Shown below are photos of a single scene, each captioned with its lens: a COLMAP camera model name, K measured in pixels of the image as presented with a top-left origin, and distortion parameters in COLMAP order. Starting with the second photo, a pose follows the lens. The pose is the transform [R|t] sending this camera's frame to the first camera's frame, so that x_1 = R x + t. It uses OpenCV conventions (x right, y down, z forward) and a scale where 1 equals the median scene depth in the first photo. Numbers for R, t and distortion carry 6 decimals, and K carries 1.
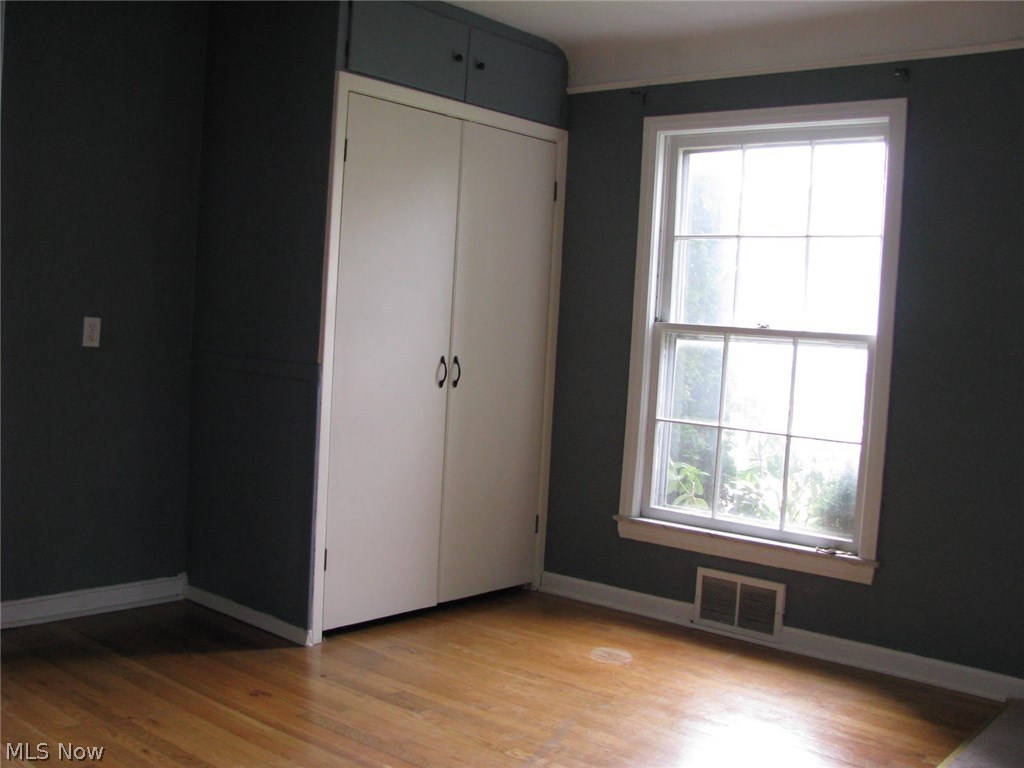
lens RADIAL K [[1089.8, 0, 511.6], [0, 1089.8, 367.4], [0, 0, 1]] dist [-0.223467, 0.285639]
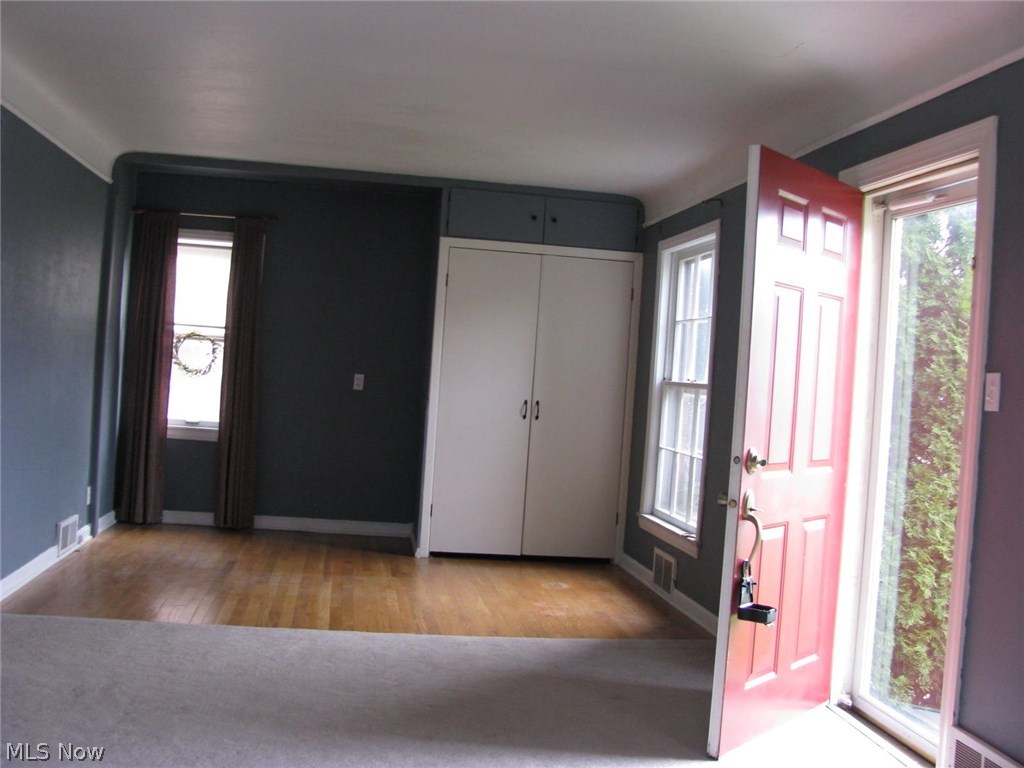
lens RADIAL K [[1089.8, 0, 511.6], [0, 1089.8, 367.4], [0, 0, 1]] dist [-0.223467, 0.285639]
pose [[0.747605, -0.007751, -0.664098, 1.008840], [-0.056679, 0.995539, -0.075425, 0.065842], [0.661720, 0.094028, 0.743831, -0.234572]]
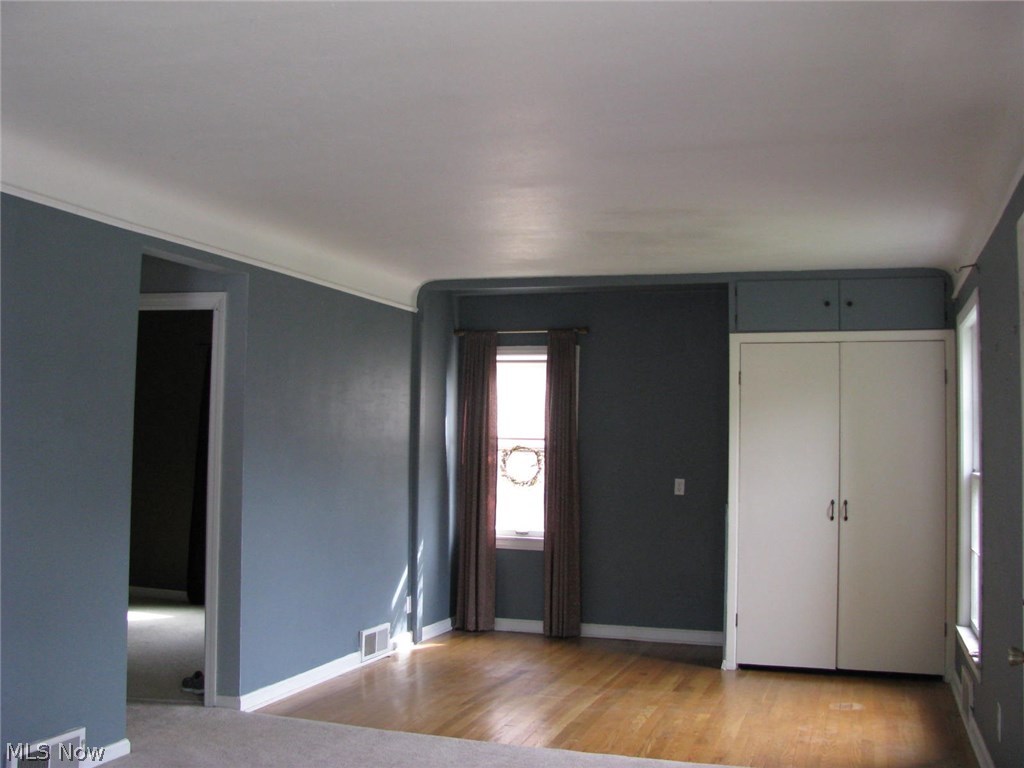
lens RADIAL K [[1089.8, 0, 511.6], [0, 1089.8, 367.4], [0, 0, 1]] dist [-0.223467, 0.285639]
pose [[0.362803, -0.114984, -0.924745, 1.169487], [-0.040519, 0.989473, -0.138928, 0.031857], [0.930985, 0.087873, 0.354325, 0.044641]]
